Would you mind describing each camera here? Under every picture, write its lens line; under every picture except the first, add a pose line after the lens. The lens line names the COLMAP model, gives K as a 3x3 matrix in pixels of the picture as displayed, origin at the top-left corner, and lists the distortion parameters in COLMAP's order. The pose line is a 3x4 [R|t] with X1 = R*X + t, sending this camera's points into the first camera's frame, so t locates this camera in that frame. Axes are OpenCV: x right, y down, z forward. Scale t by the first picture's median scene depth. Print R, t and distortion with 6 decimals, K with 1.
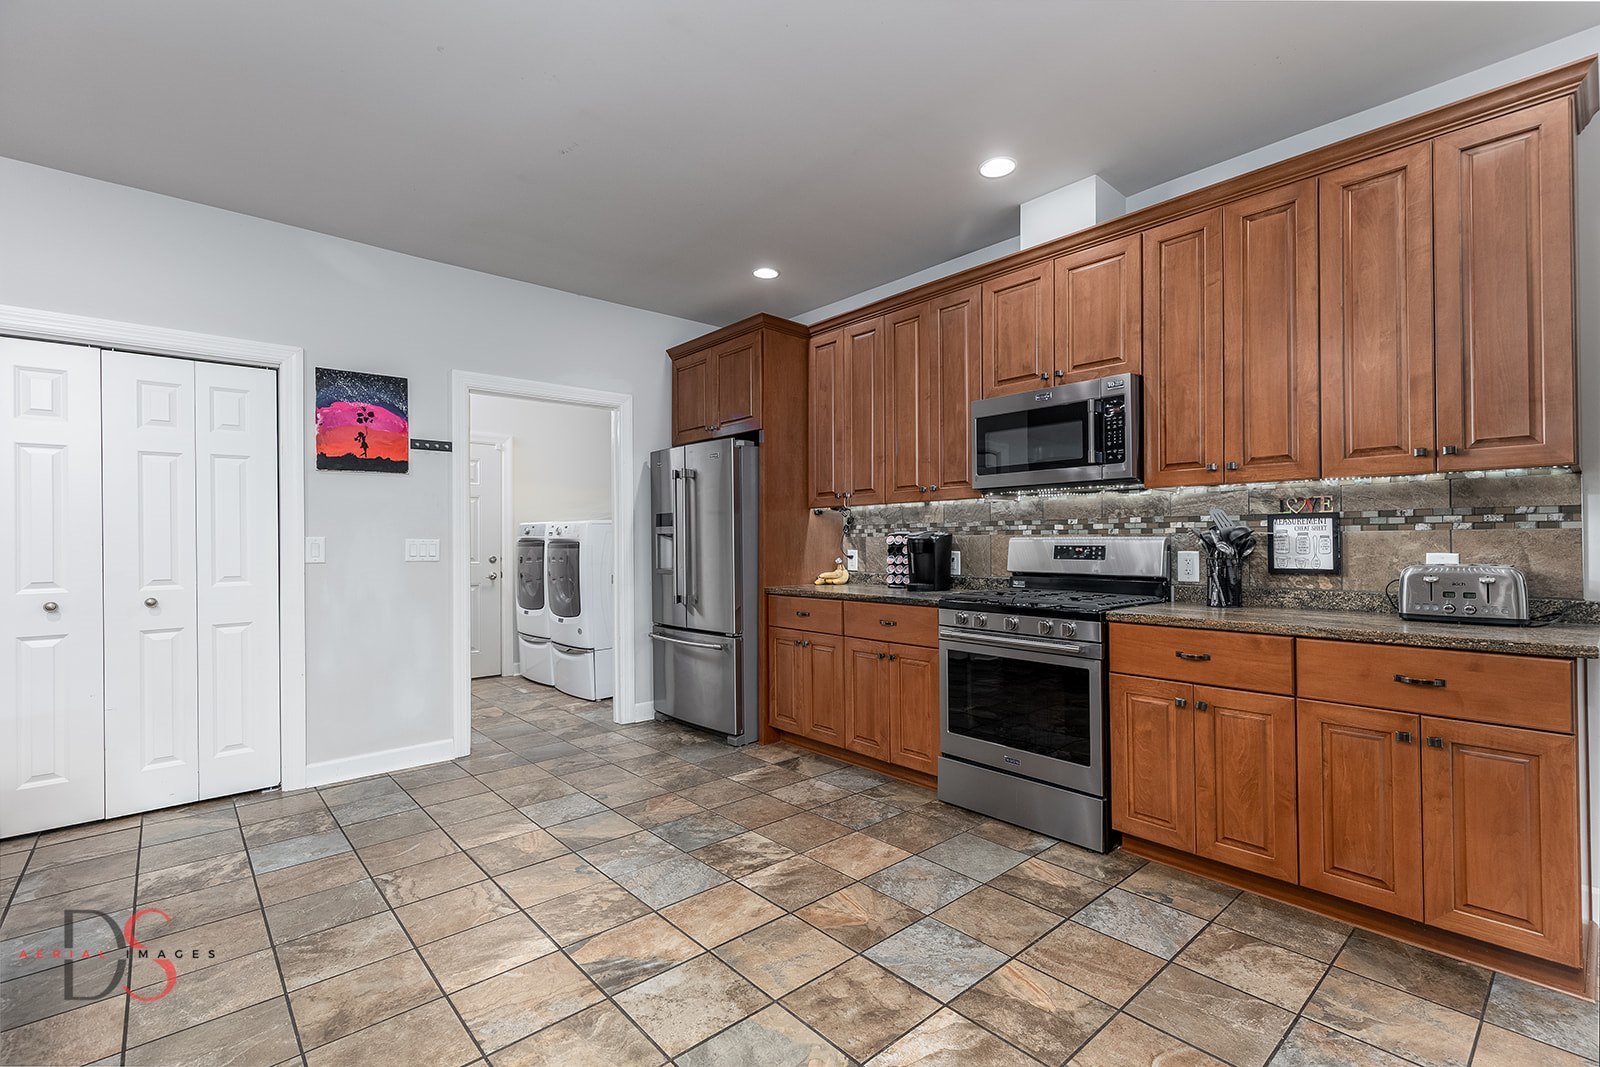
lens RADIAL K [[719.9, 0, 817.8], [0, 719.9, 531.8], [0, 0, 1]] dist [0.006366, -0.000744]
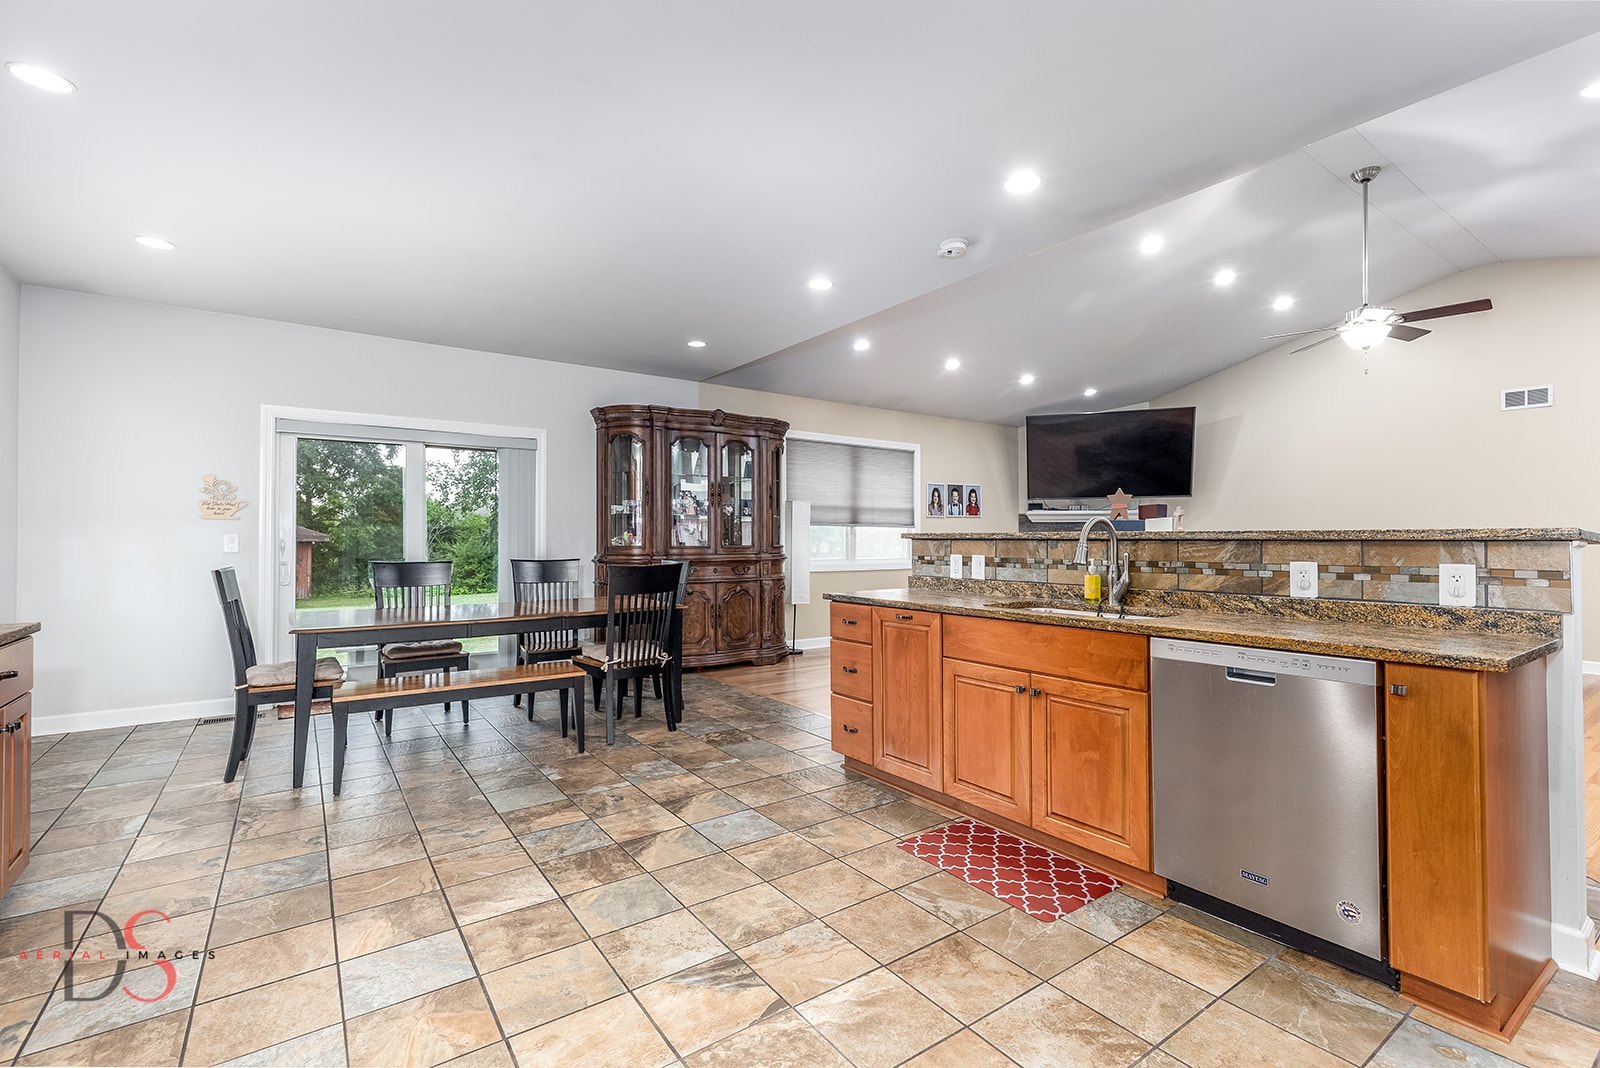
lens RADIAL K [[719.9, 0, 818.0], [0, 719.9, 531.3], [0, 0, 1]] dist [0.006366, -0.000744]
pose [[-0.993970, 0.013011, 0.108879, -0.343858], [0.010786, 0.999721, -0.021002, 0.016692], [-0.109122, -0.019701, -0.993833, 1.315560]]
